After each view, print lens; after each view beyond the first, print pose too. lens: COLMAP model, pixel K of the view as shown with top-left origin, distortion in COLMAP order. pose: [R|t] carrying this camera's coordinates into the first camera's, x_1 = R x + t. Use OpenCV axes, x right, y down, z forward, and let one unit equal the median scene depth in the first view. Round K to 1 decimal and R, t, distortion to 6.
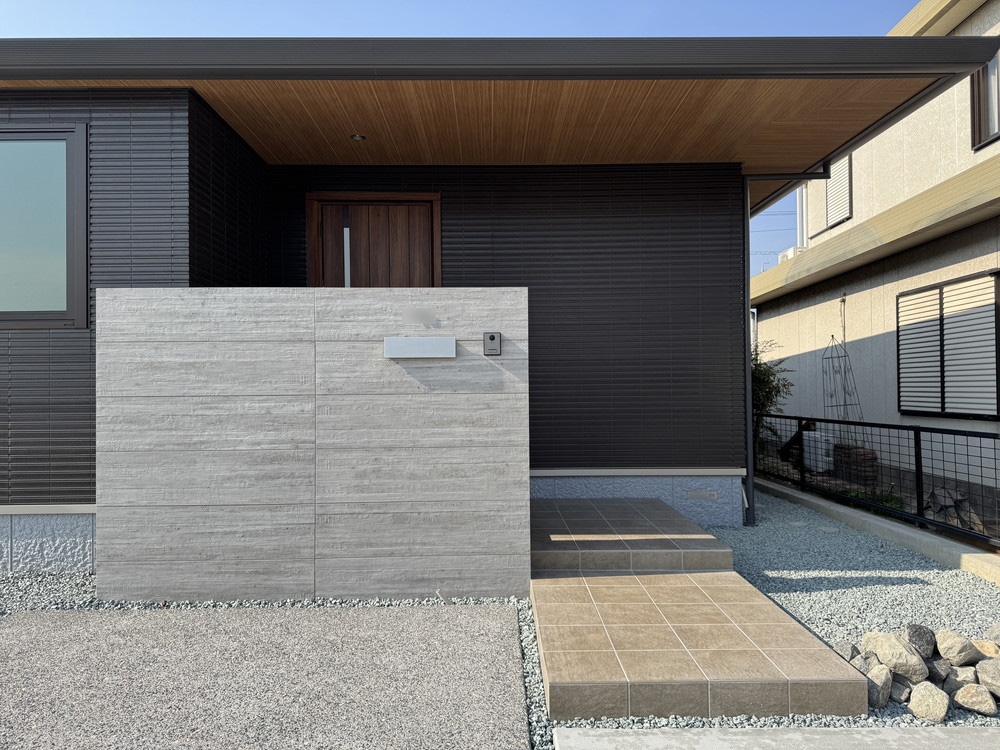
lens RADIAL K [[695.1, 0, 500.0], [0, 695.1, 375.0], [0, 0, 1]] dist [0.169453, -0.280908]
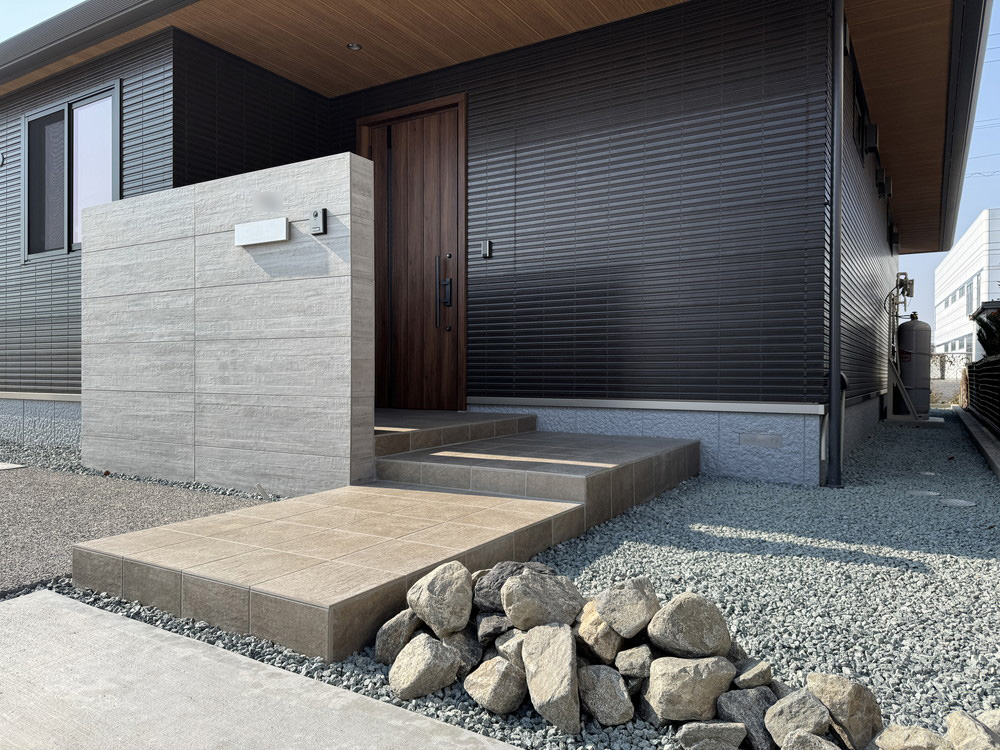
lens RADIAL K [[695.1, 0, 500.0], [0, 695.1, 375.0], [0, 0, 1]] dist [0.169453, -0.280908]
pose [[0.844804, 0.013172, -0.534914, 0.674116], [-0.001964, 0.999767, 0.021517, 0.131979], [0.535073, -0.017127, 0.844632, 0.356895]]
